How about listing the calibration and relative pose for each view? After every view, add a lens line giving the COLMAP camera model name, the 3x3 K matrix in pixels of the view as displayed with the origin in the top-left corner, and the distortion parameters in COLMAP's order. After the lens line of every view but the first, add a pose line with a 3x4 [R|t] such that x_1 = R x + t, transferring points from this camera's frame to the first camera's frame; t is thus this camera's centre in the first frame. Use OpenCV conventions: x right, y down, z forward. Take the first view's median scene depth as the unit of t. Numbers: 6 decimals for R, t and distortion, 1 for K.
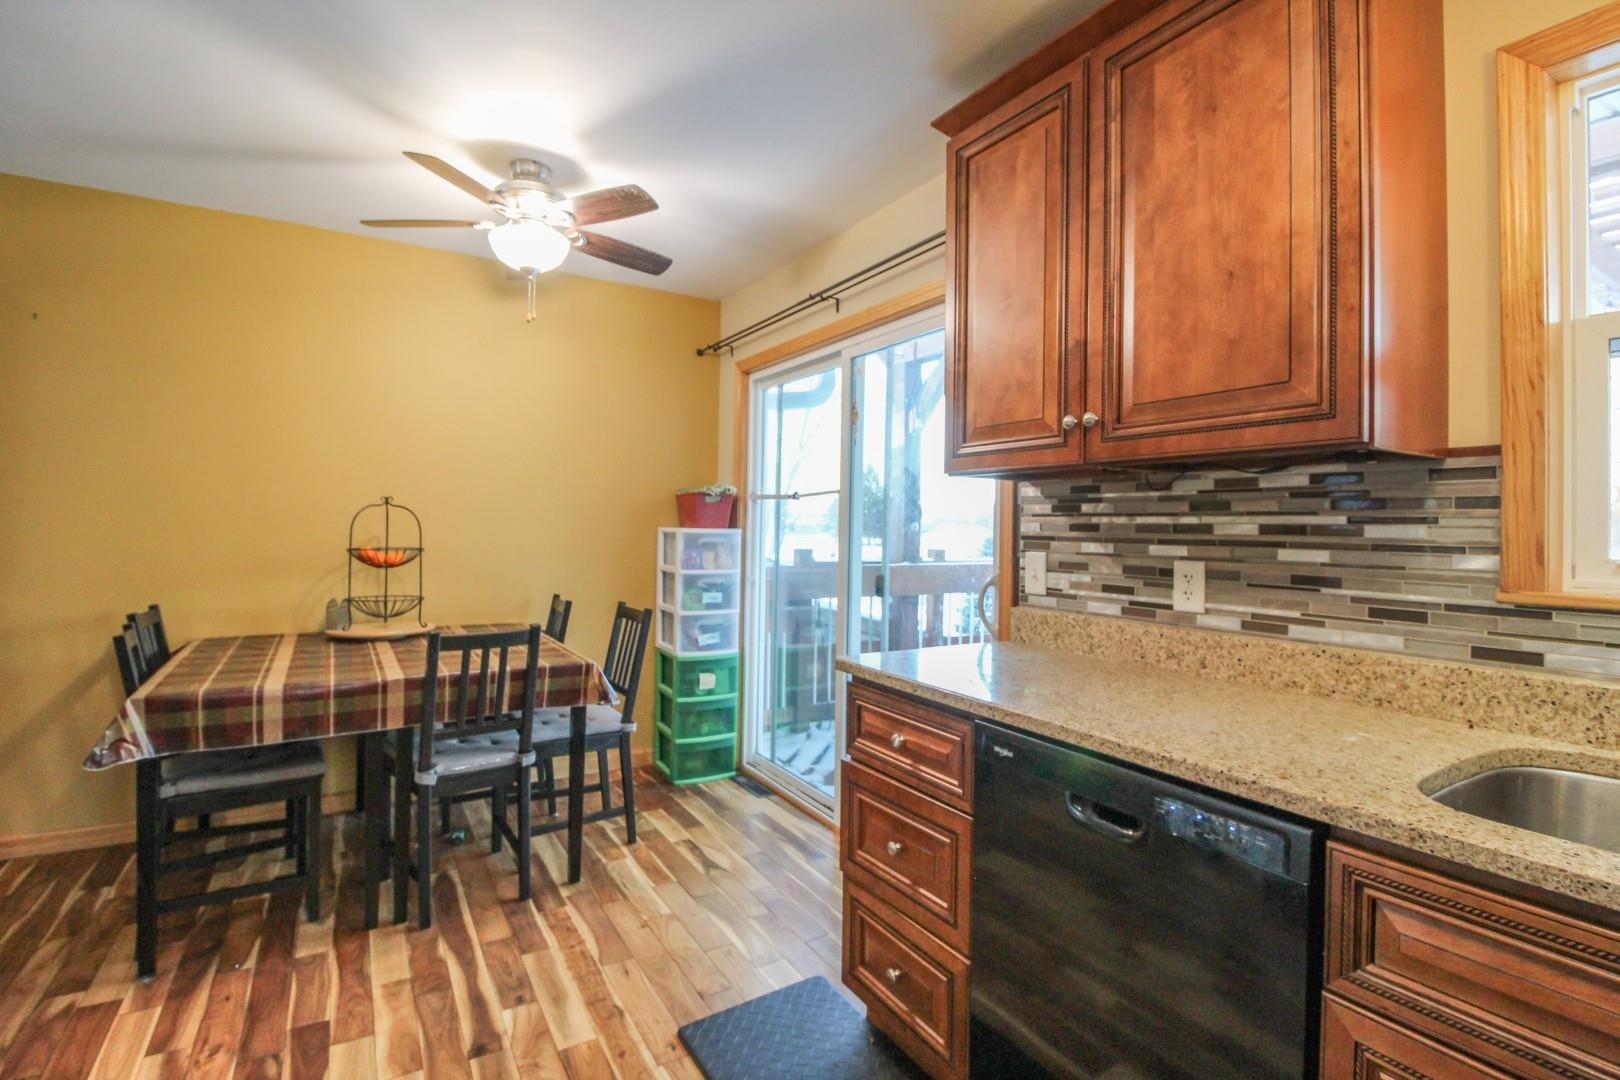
lens RADIAL K [[754.9, 0, 815.3], [0, 754.9, 523.2], [0, 0, 1]] dist [-0.000187, -0.010970]
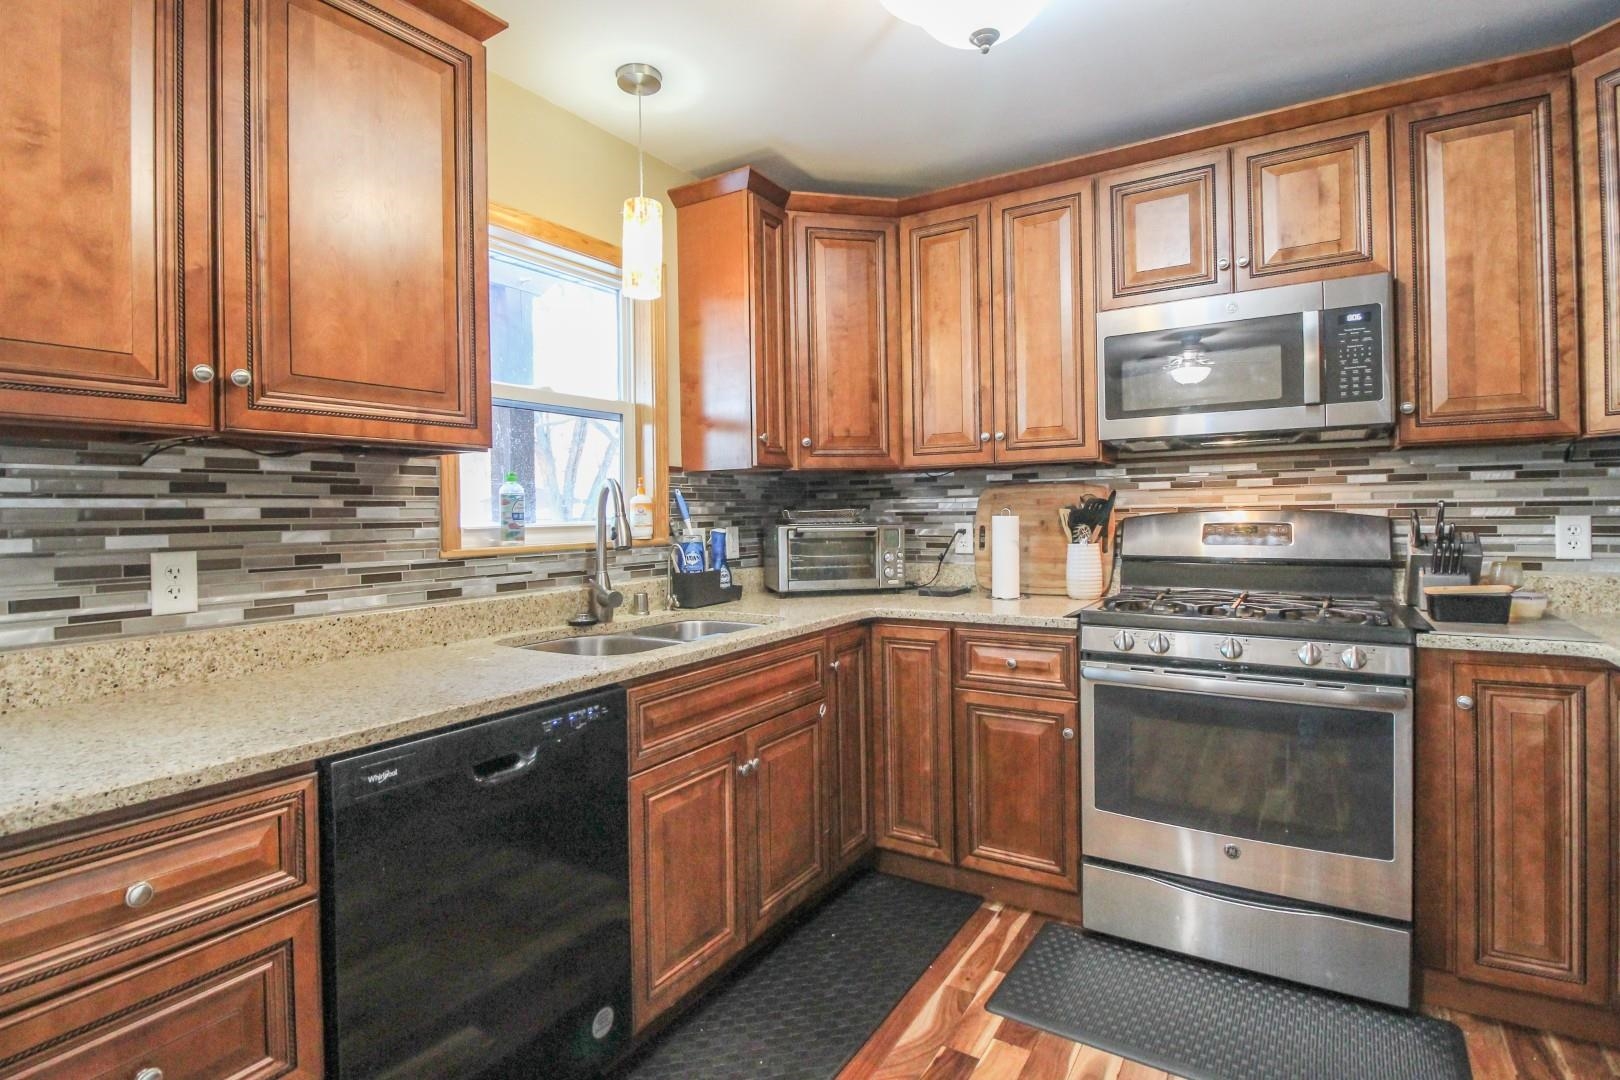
lens RADIAL K [[801.1, 0, 810.1], [0, 801.1, 517.2], [0, 0, 1]] dist [-0.001563, -0.013088]
pose [[-0.447342, -0.015892, 0.894222, -0.436322], [0.002955, 0.999810, 0.019247, -0.002586], [-0.894358, 0.011252, -0.447210, 0.551633]]
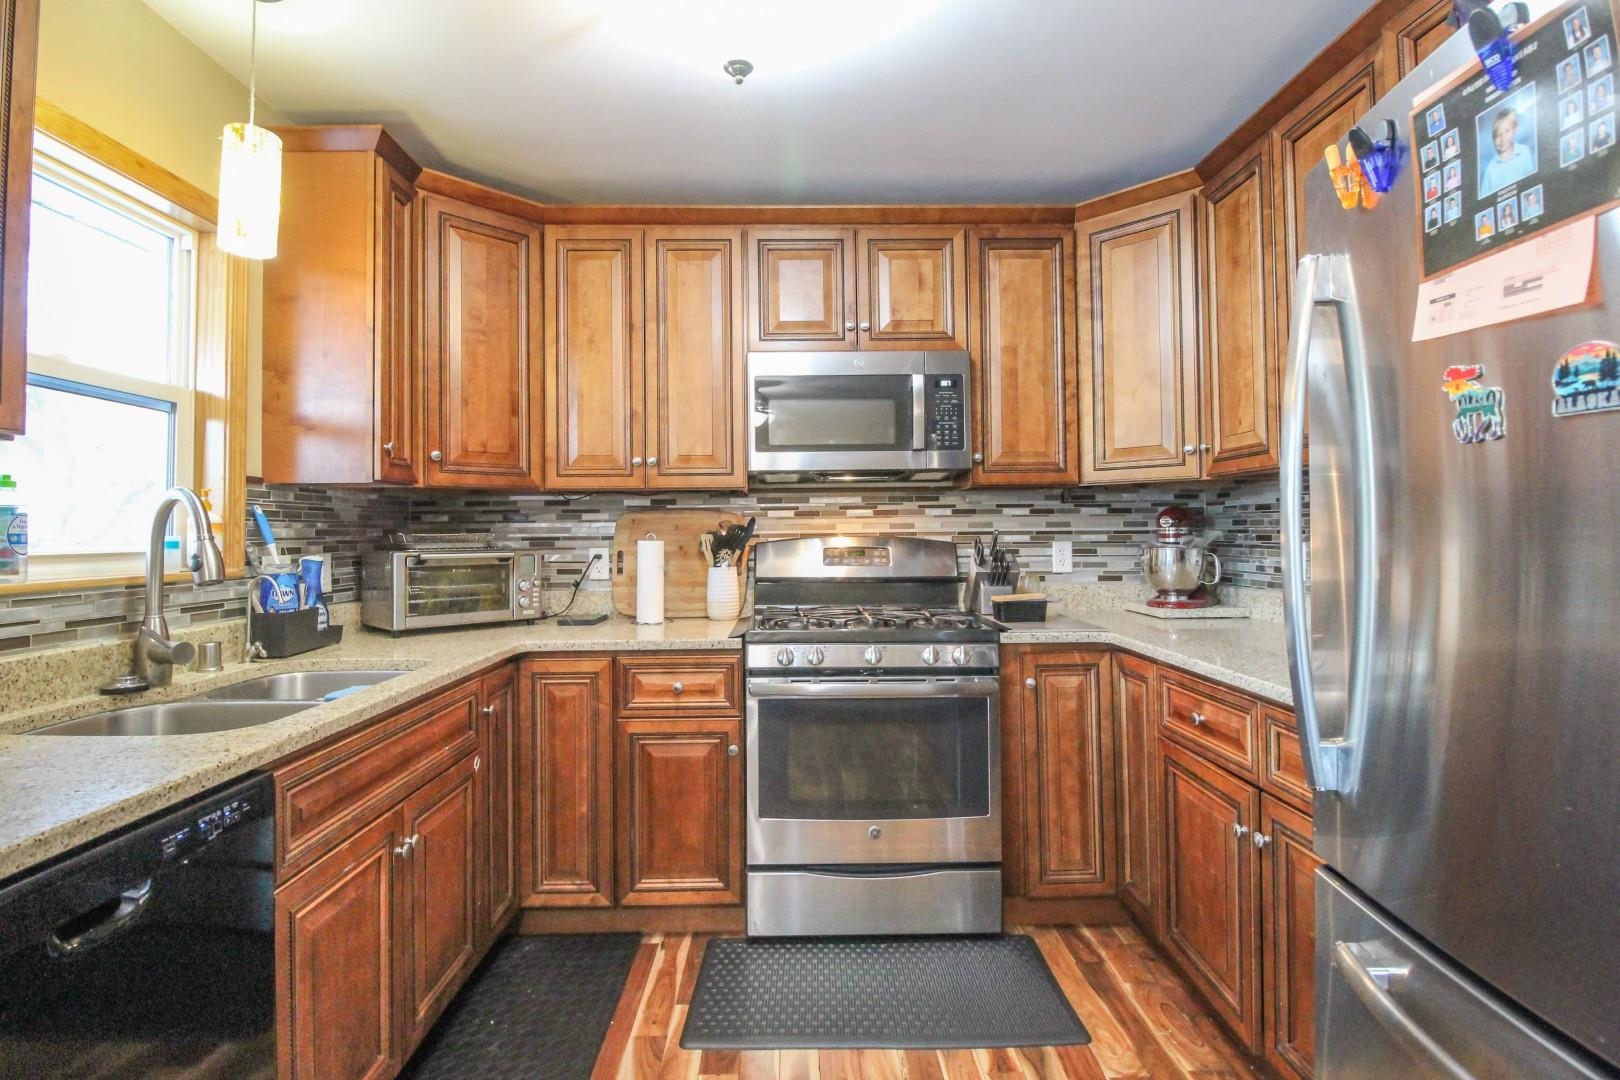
lens RADIAL K [[778.9, 0, 809.8], [0, 778.9, 516.7], [0, 0, 1]] dist [0.000495, -0.013699]
pose [[-0.863291, 0.000842, 0.504706, -0.294946], [-0.008752, 0.999823, -0.016638, 0.000226], [-0.504631, -0.018780, -0.863131, 0.643567]]
